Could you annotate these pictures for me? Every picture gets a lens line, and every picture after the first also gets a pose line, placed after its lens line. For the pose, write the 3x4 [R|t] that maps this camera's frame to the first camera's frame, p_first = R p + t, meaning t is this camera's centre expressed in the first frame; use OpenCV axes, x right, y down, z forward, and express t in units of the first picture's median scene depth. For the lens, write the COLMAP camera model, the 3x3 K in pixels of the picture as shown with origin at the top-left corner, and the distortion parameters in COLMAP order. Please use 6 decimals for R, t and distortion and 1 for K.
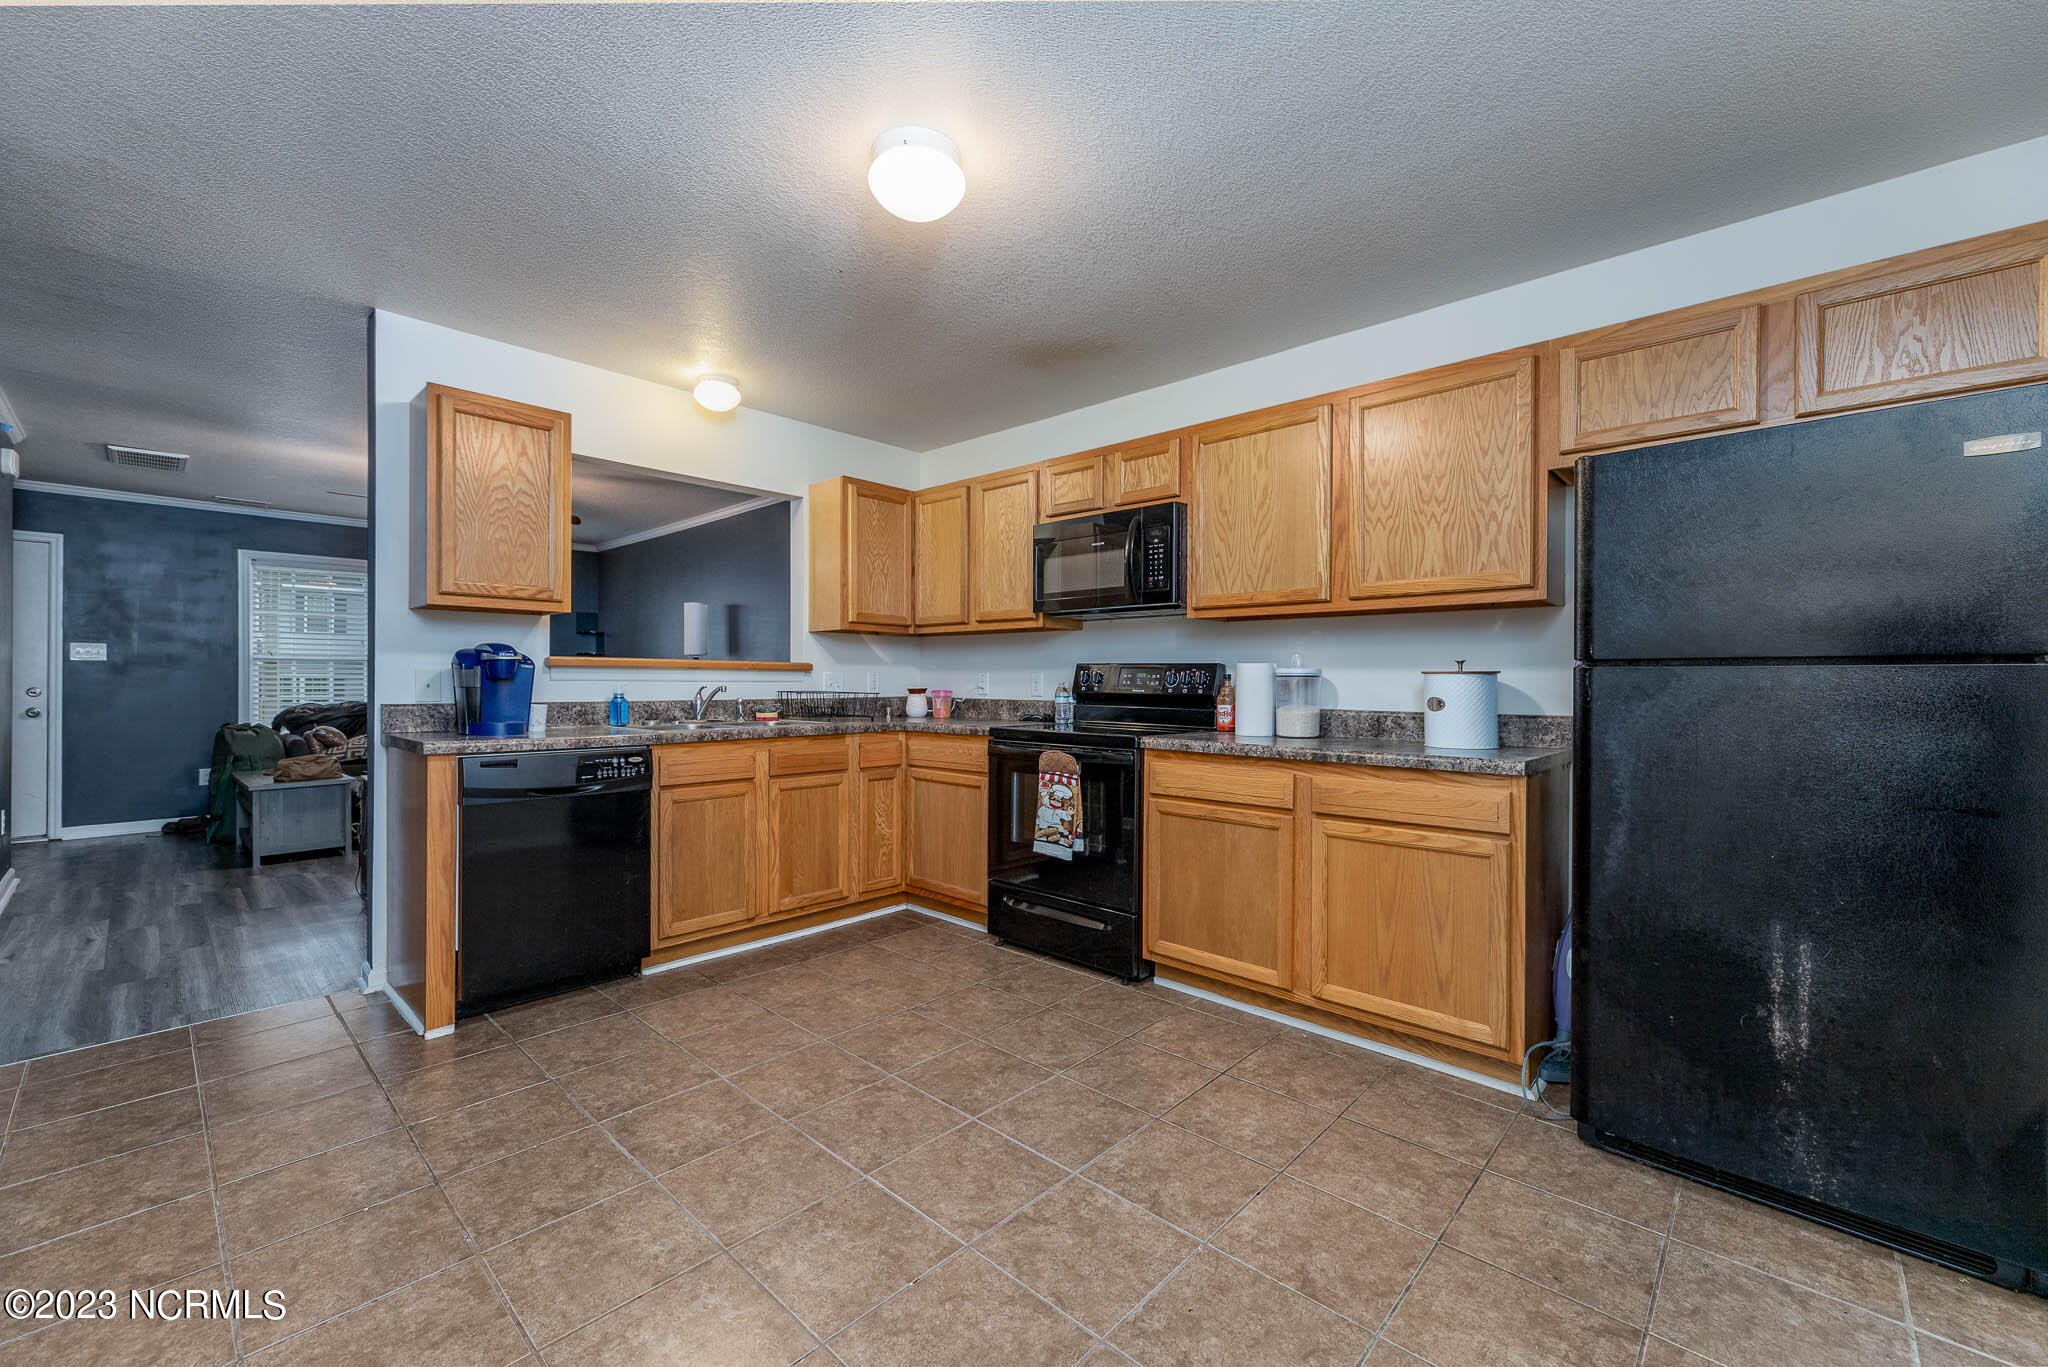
lens RADIAL K [[823.8, 0, 1015.4], [0, 823.8, 679.0], [0, 0, 1]] dist [-0.000152, 0.000339]
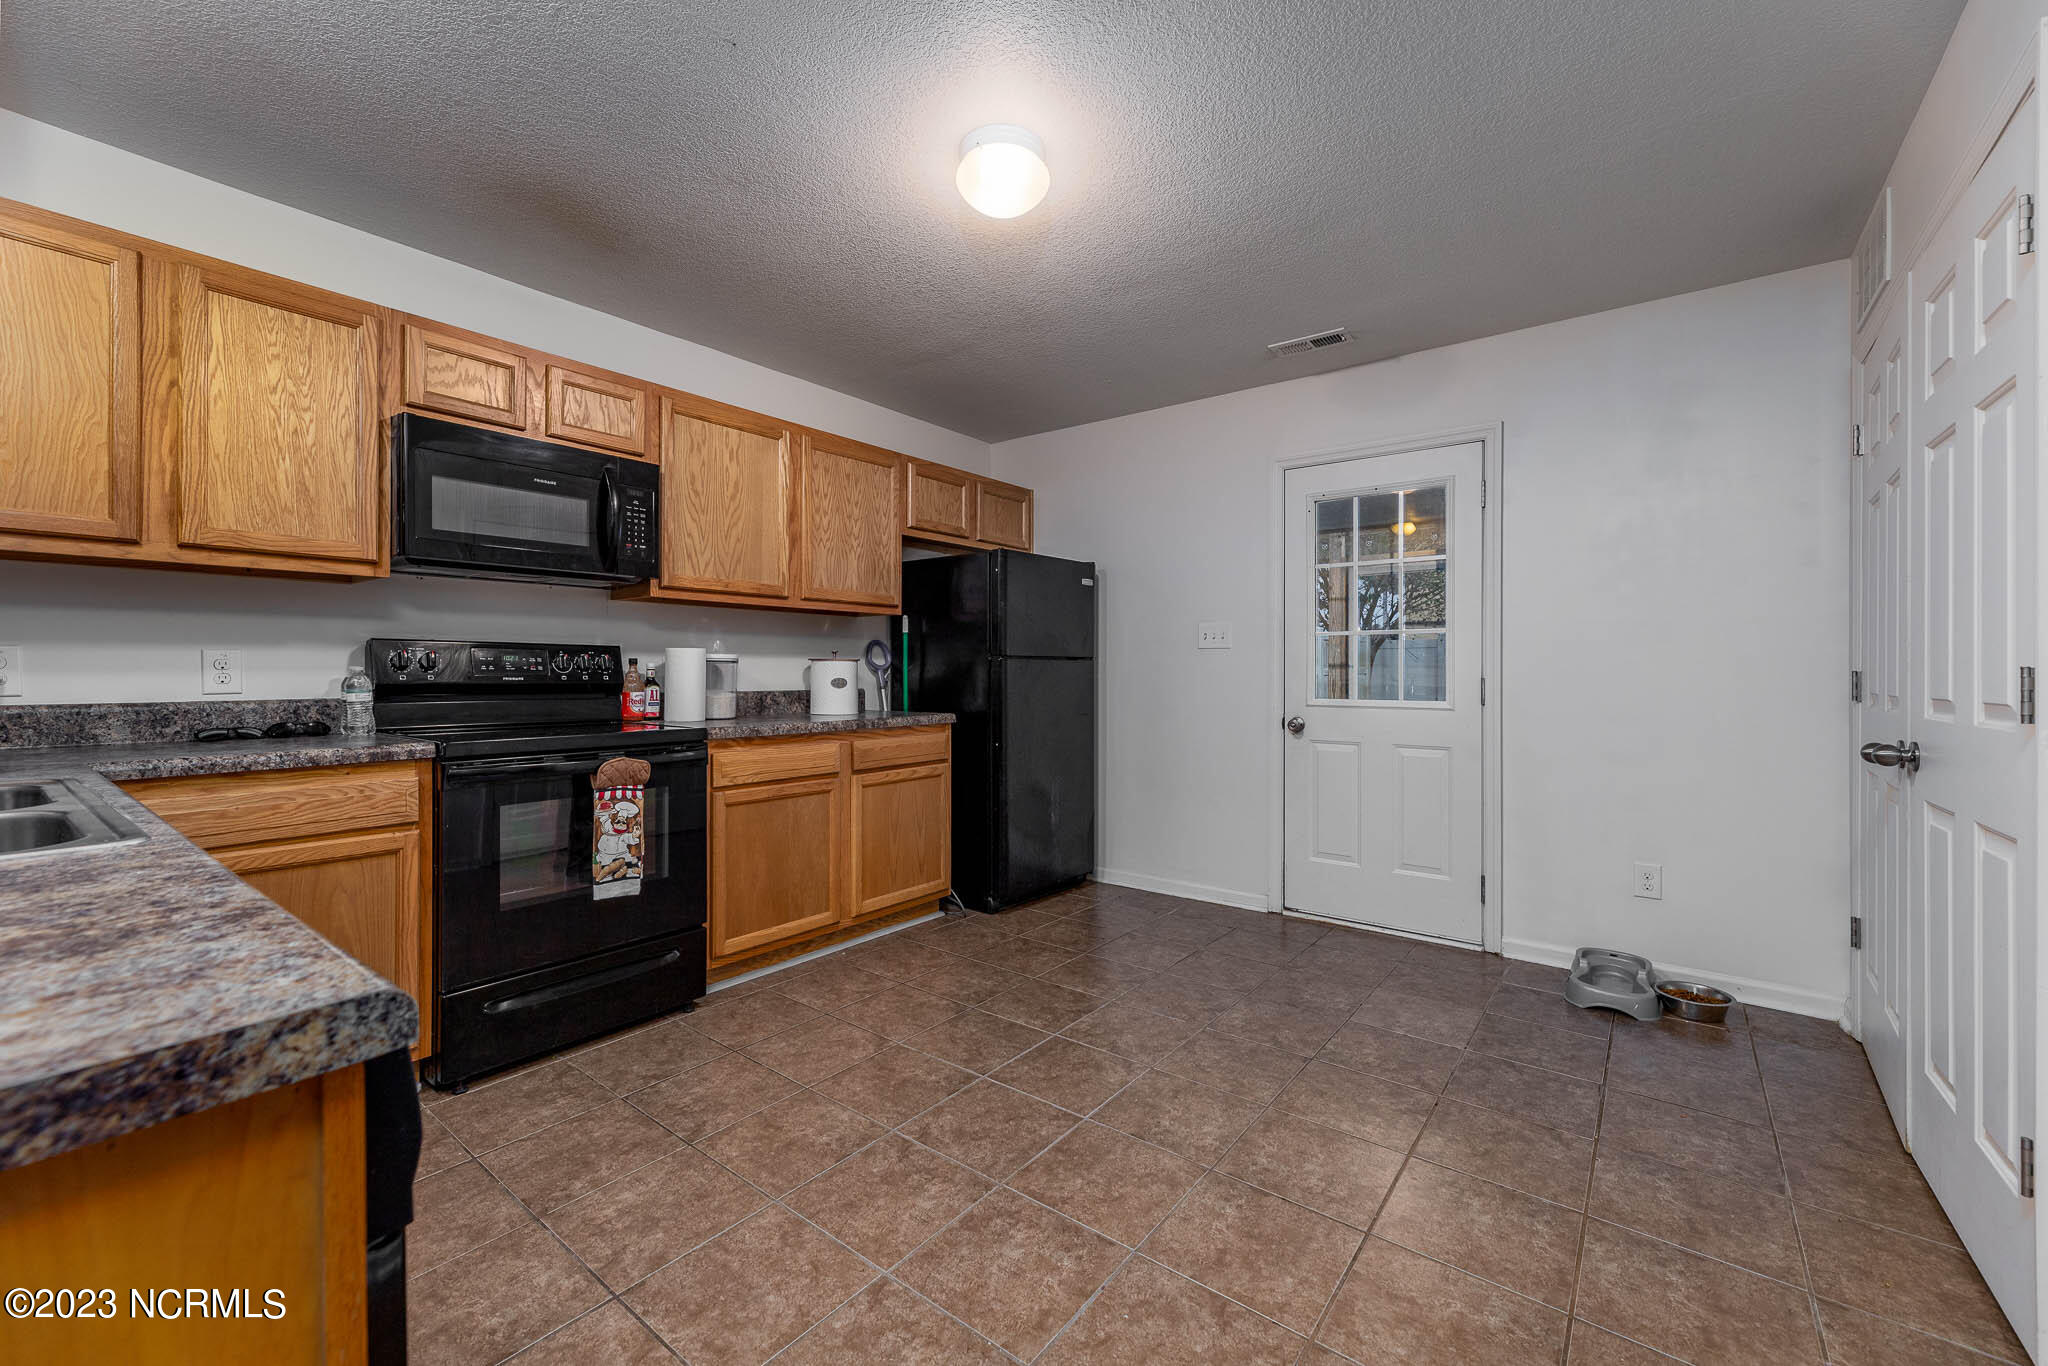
lens RADIAL K [[830.3, 0, 1024.2], [0, 830.3, 662.8], [0, 0, 1]] dist [0.010418, 0.000228]
pose [[-0.093655, 0.000126, 0.995605, -0.786935], [-0.007601, 0.999971, -0.000842, -0.003730], [-0.995576, -0.007647, -0.093651, 0.729167]]
